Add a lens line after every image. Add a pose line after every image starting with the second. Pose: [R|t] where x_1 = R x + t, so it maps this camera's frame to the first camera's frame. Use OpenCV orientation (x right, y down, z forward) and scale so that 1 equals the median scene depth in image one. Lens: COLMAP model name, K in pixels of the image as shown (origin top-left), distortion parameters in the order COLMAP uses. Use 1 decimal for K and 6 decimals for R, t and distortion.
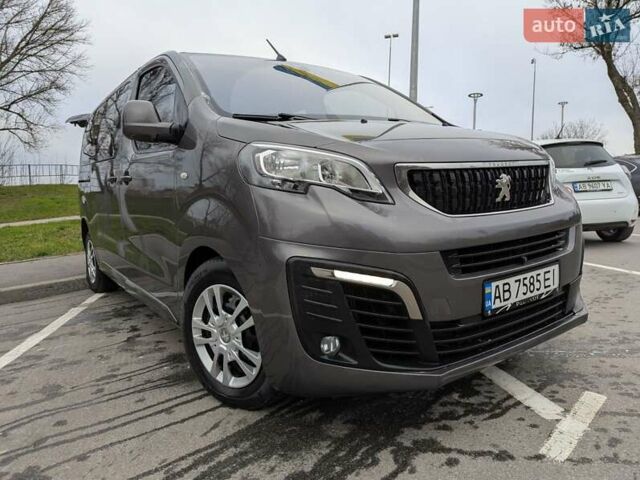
lens RADIAL K [[437.6, 0, 320.0], [0, 437.6, 240.0], [0, 0, 1]] dist [0.054362, -0.039040]
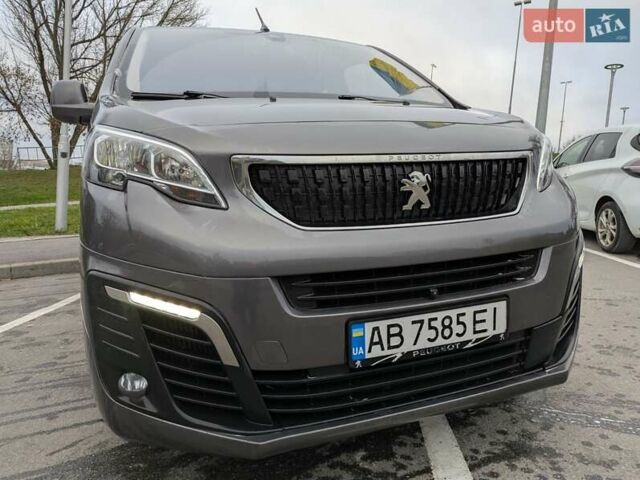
lens RADIAL K [[437.6, 0, 320.0], [0, 437.6, 240.0], [0, 0, 1]] dist [0.054362, -0.039040]
pose [[0.967337, 0.063598, -0.245387, 0.451023], [-0.053620, 0.997448, 0.047140, -0.064354], [0.247759, -0.032443, 0.968278, 0.266986]]
